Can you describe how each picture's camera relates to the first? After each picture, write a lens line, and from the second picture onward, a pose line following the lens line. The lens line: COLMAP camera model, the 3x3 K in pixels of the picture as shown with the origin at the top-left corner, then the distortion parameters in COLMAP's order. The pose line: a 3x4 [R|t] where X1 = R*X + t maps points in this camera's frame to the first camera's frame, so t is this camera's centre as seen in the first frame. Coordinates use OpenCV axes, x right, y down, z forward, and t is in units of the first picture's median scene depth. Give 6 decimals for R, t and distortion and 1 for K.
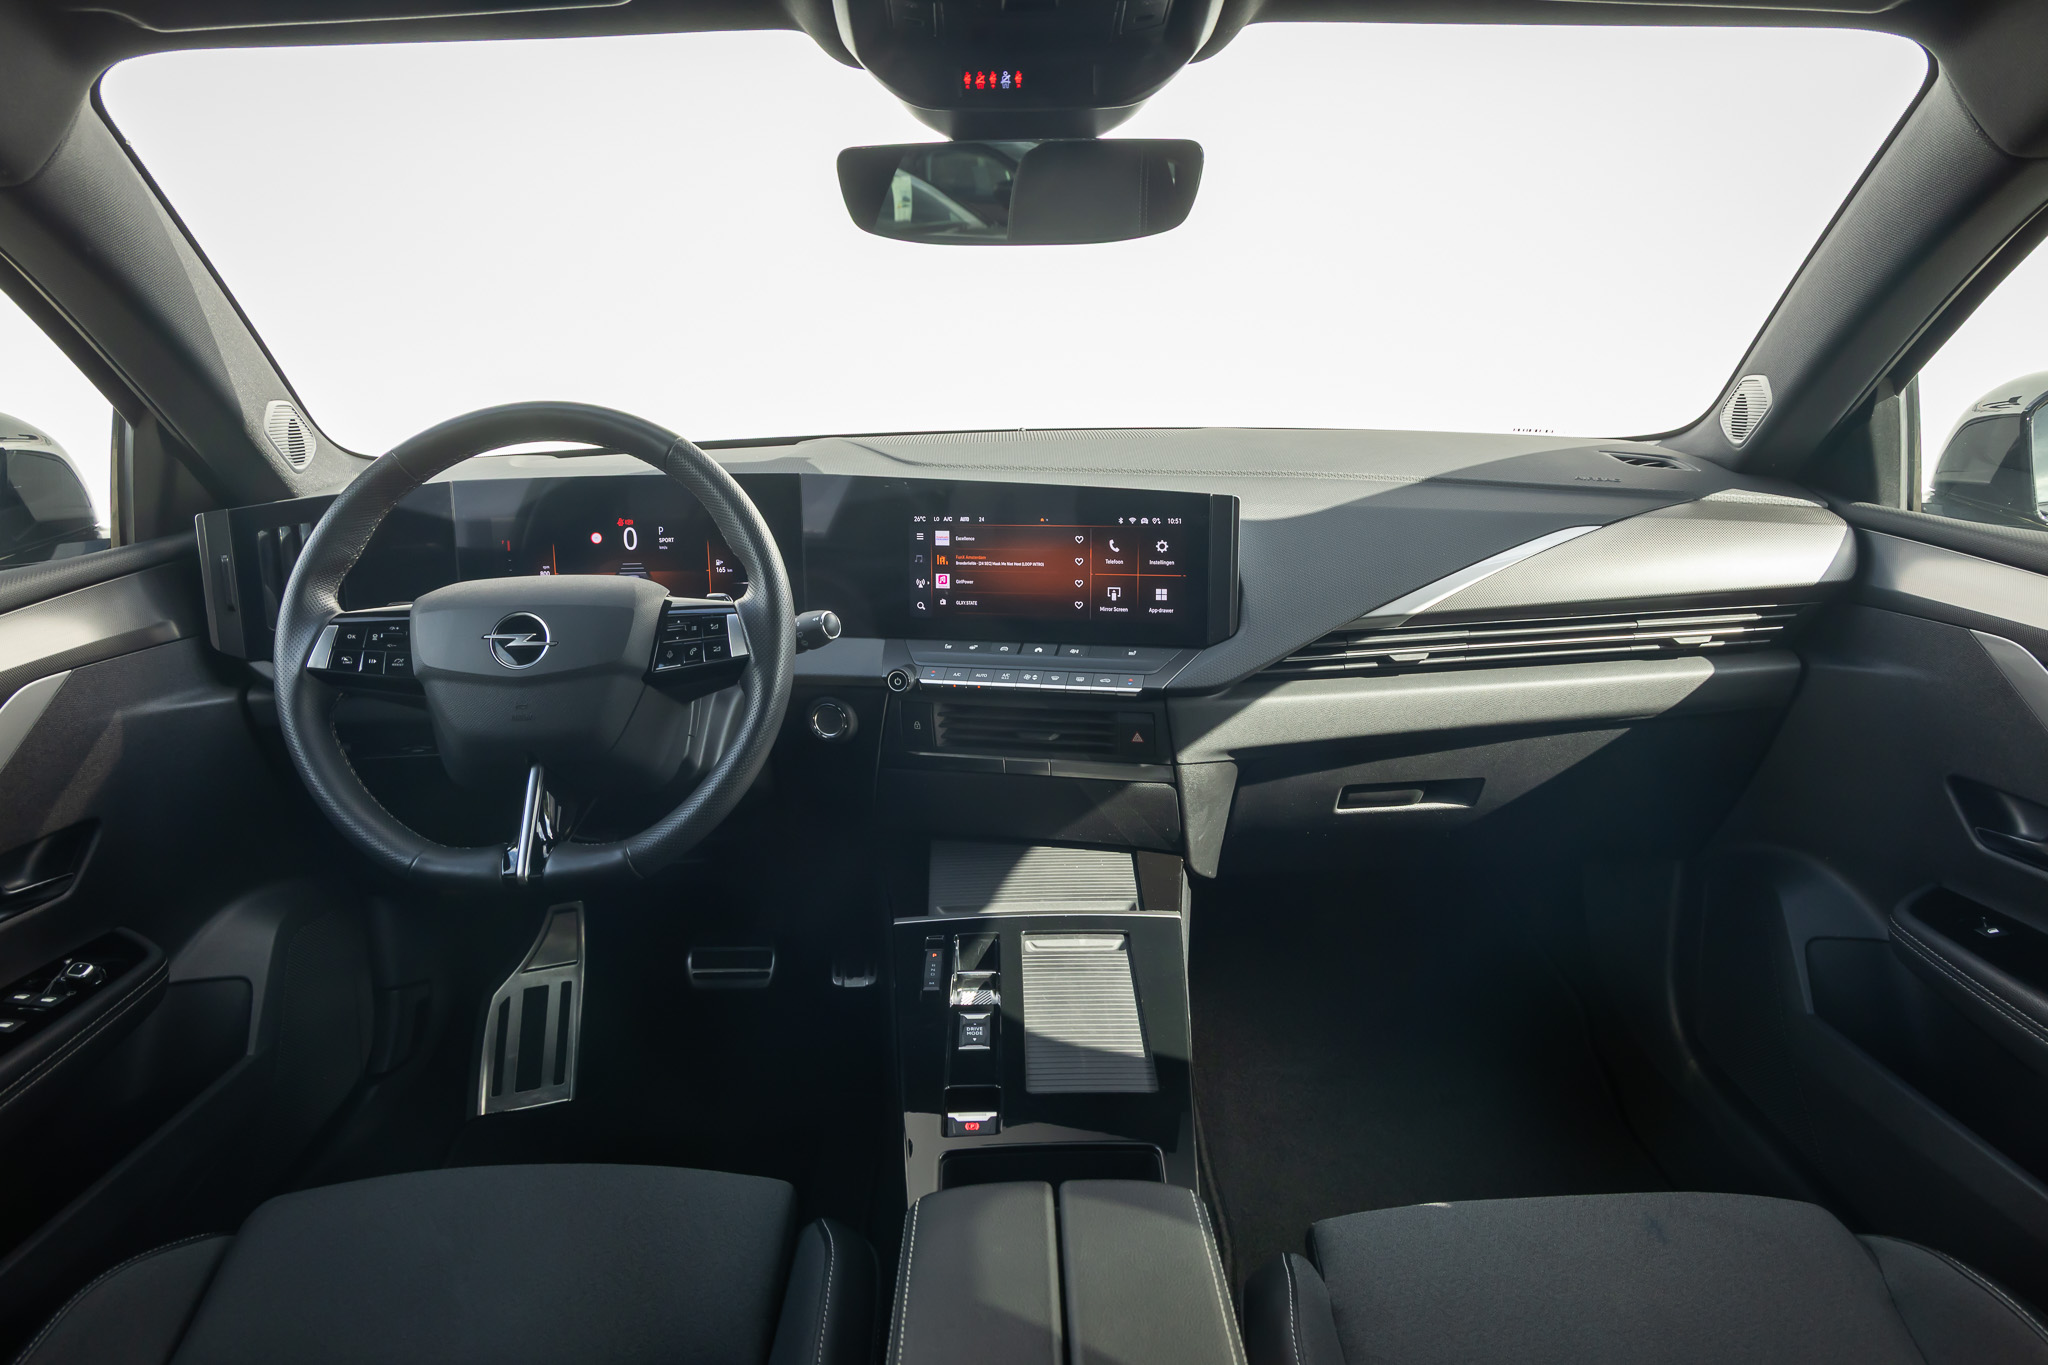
lens RADIAL K [[1409.6, 0, 1024.0], [0, 1409.6, 682.5], [0, 0, 1]] dist [0.025027, -0.000939]
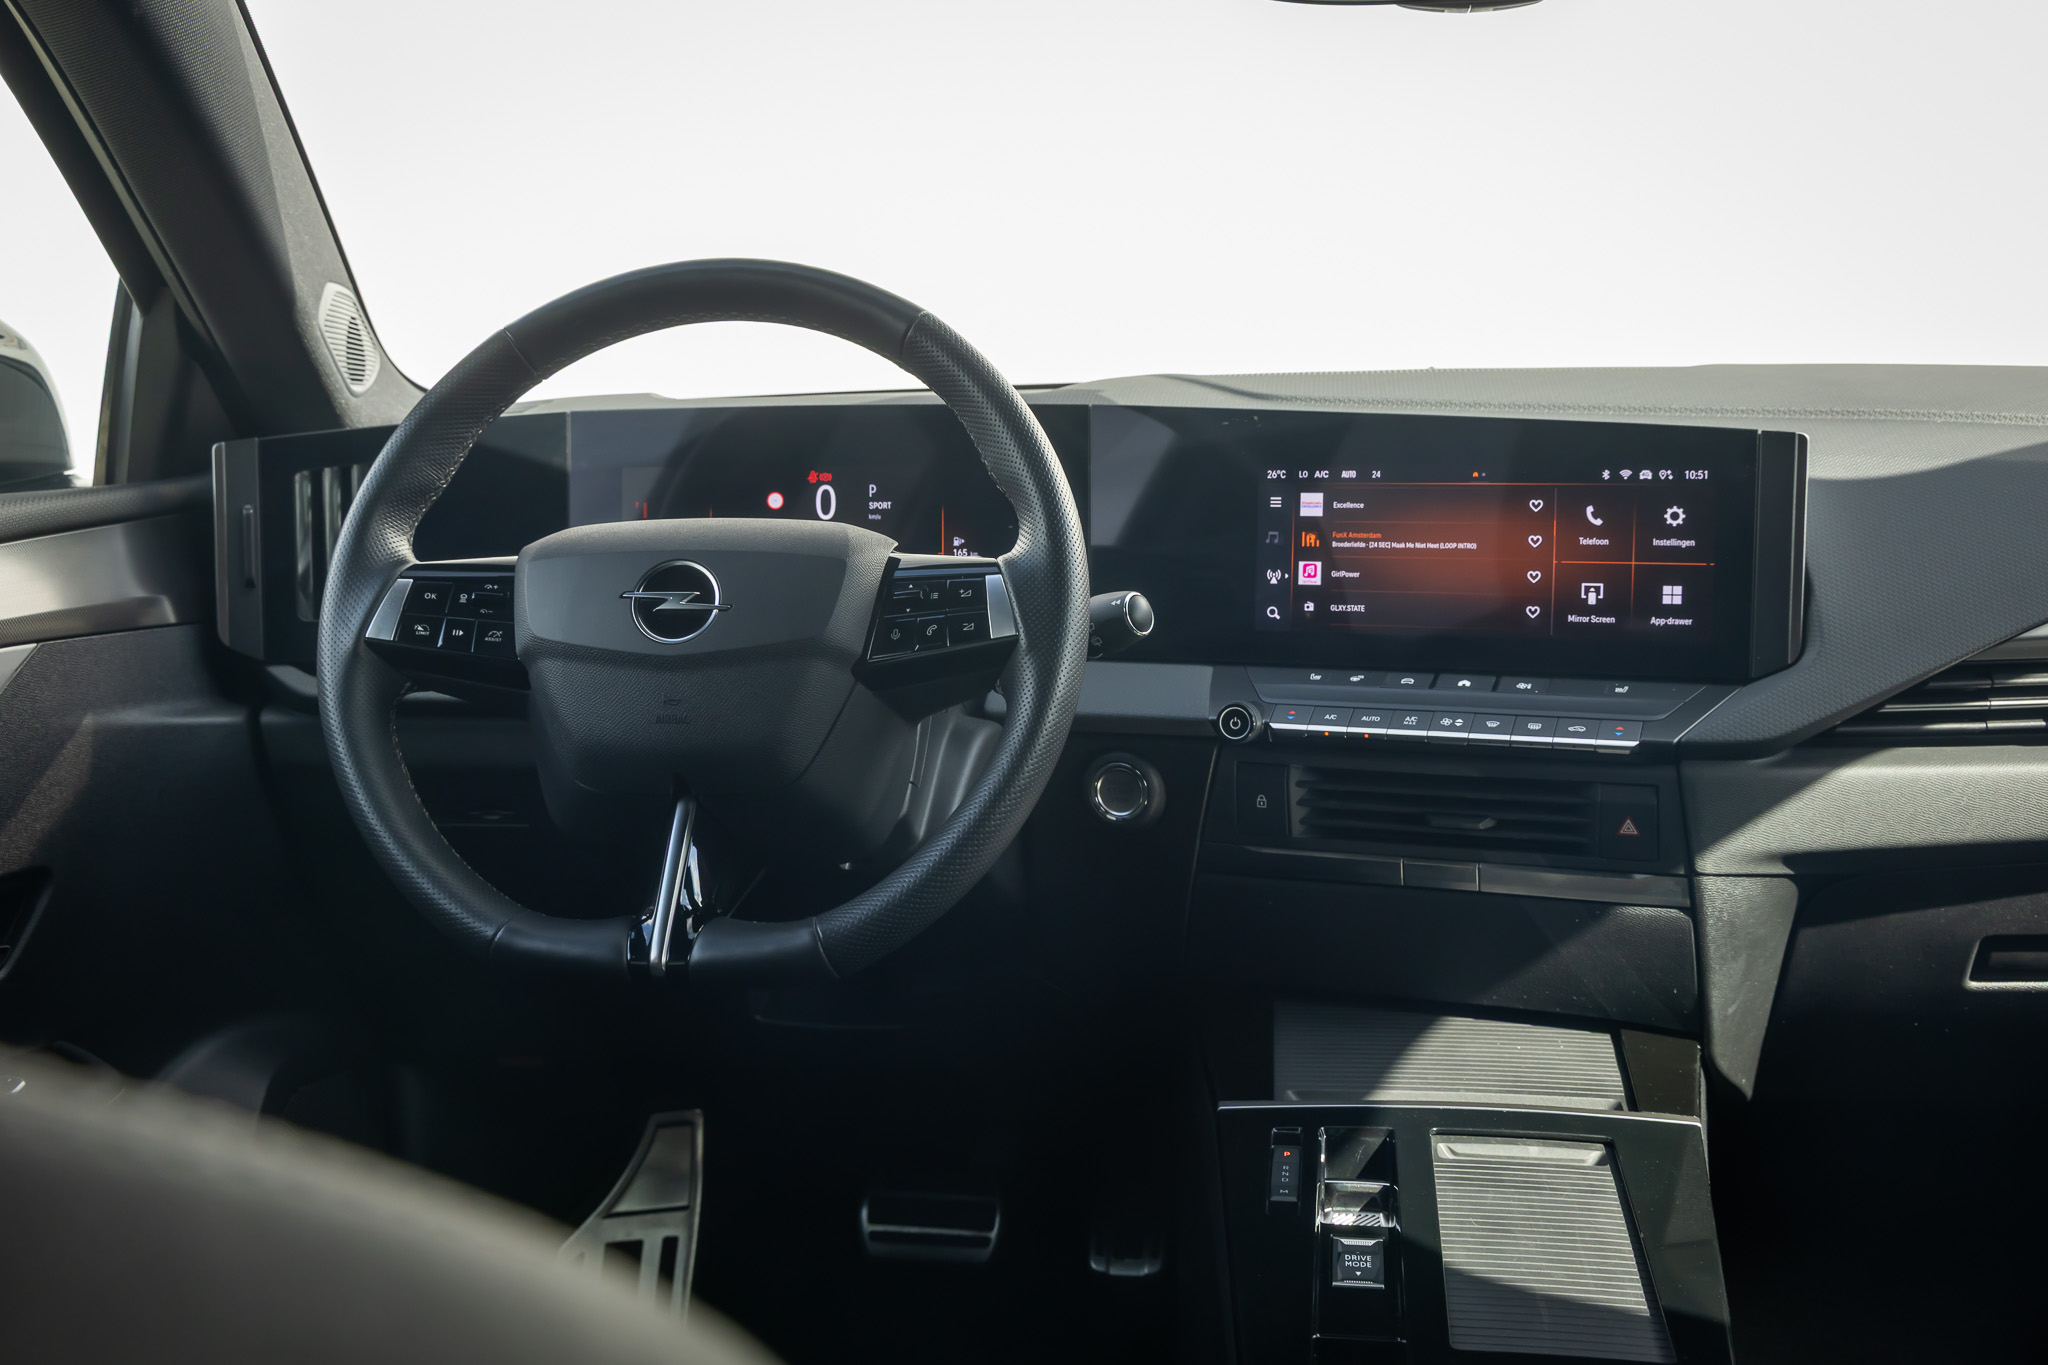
lens RADIAL K [[2300.0, 0, 1033.6], [0, 2300.0, 674.1], [0, 0, 1]] dist [0.014403, 0.012258]
pose [[0.989012, 0.027592, -0.145237, -0.030735], [-0.043962, 0.992876, -0.110742, 0.095331], [0.141147, 0.115910, 0.983180, -0.016579]]
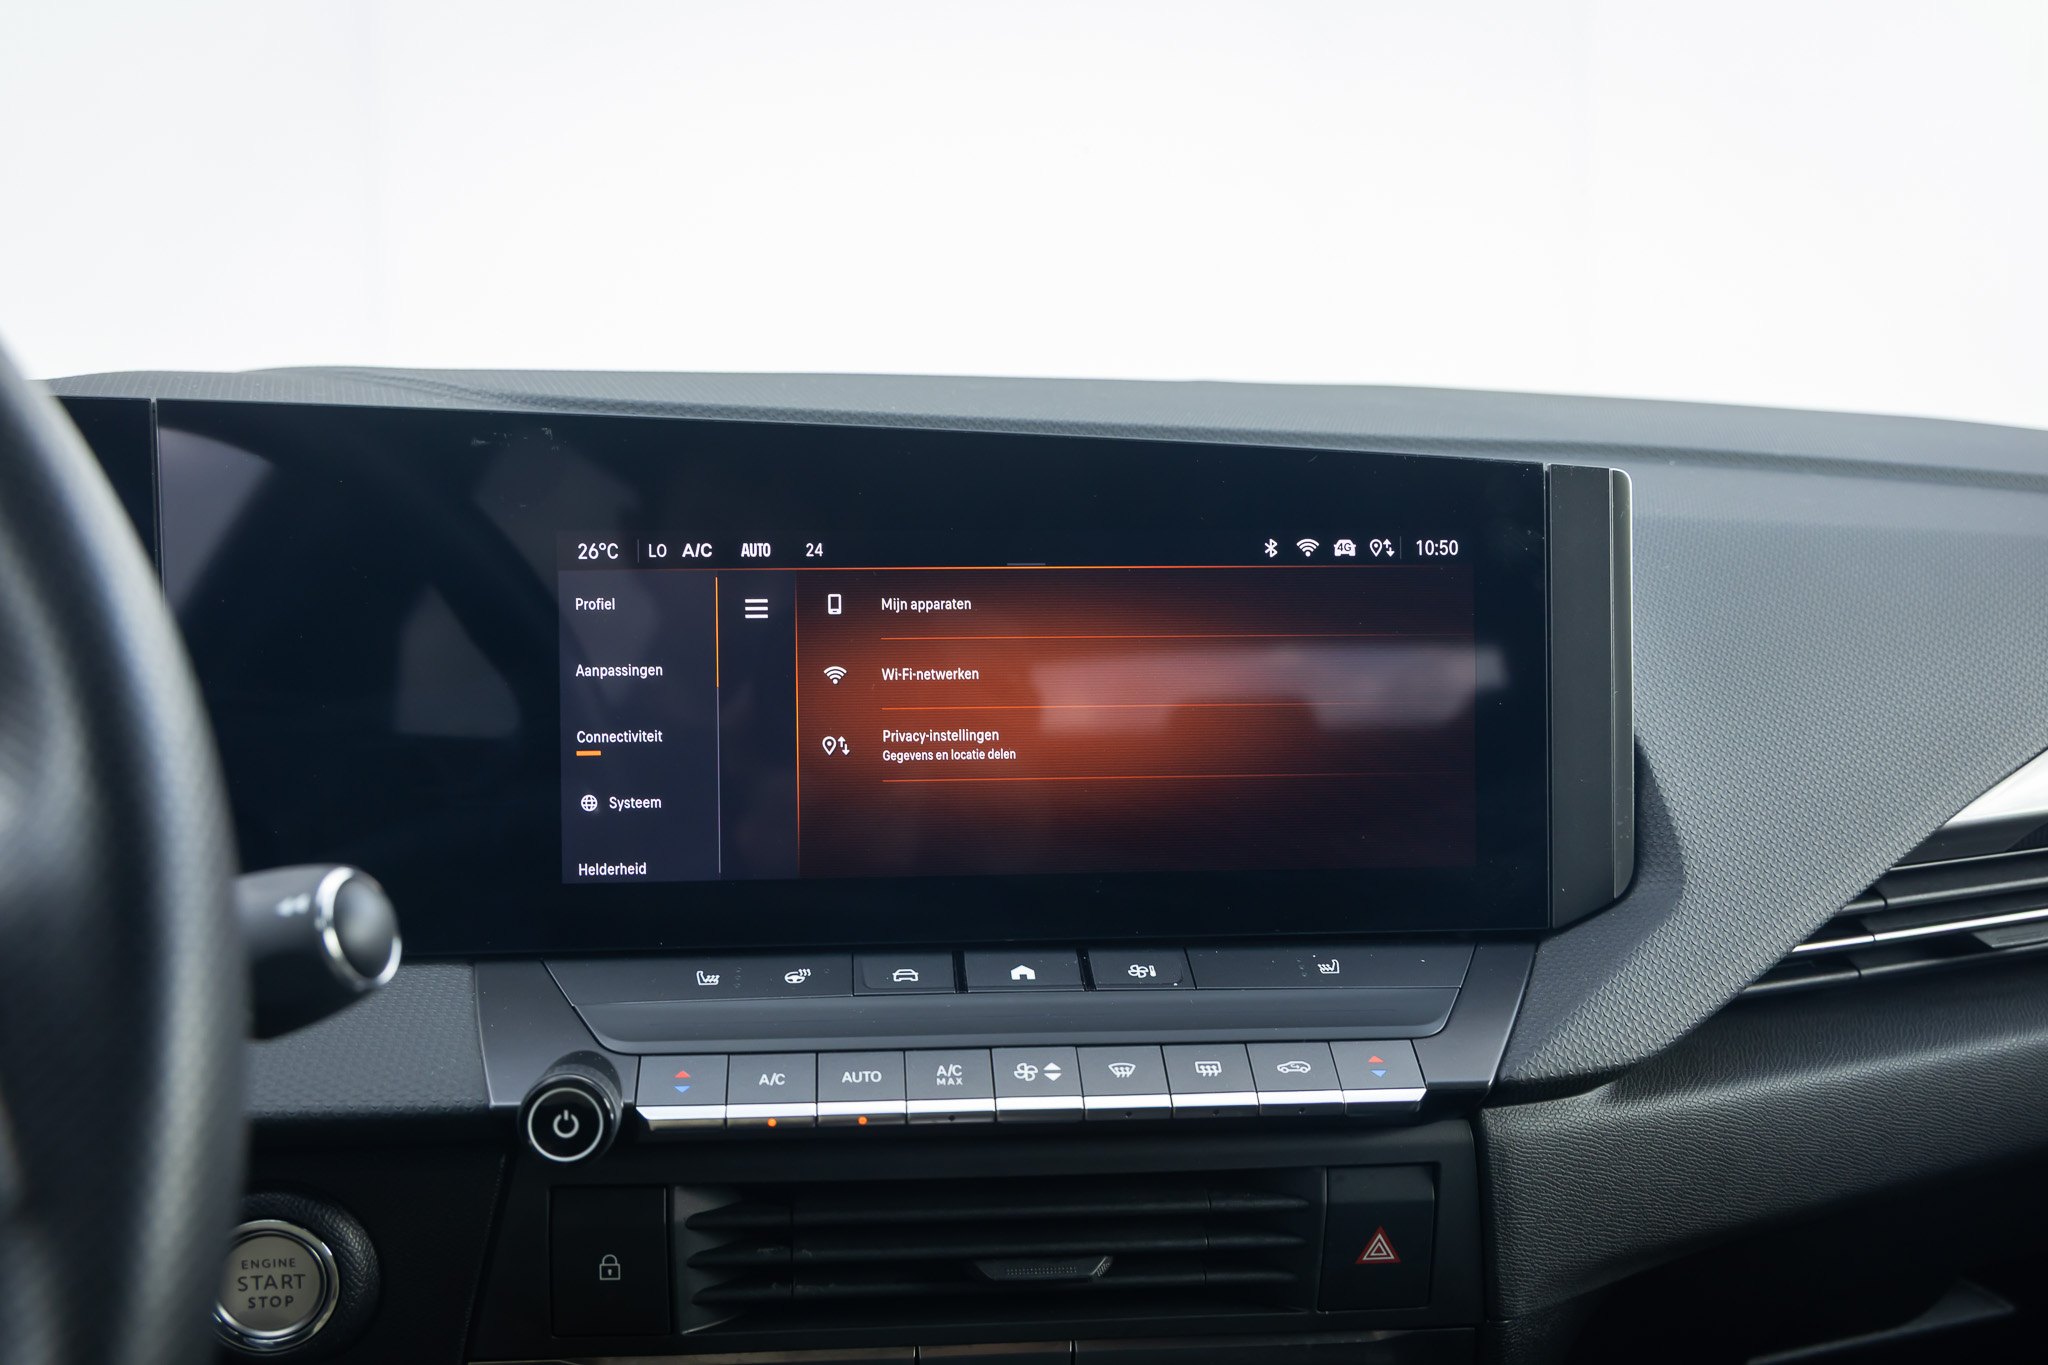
lens RADIAL K [[1970.1, 0, 1024.0], [0, 1970.1, 682.5], [0, 0, 1]] dist [0.025655, -0.005194]
pose [[0.946514, -0.012090, 0.322435, -0.128776], [0.056664, 0.989996, -0.129217, -0.031065], [-0.317647, 0.140577, 0.937730, 0.611384]]
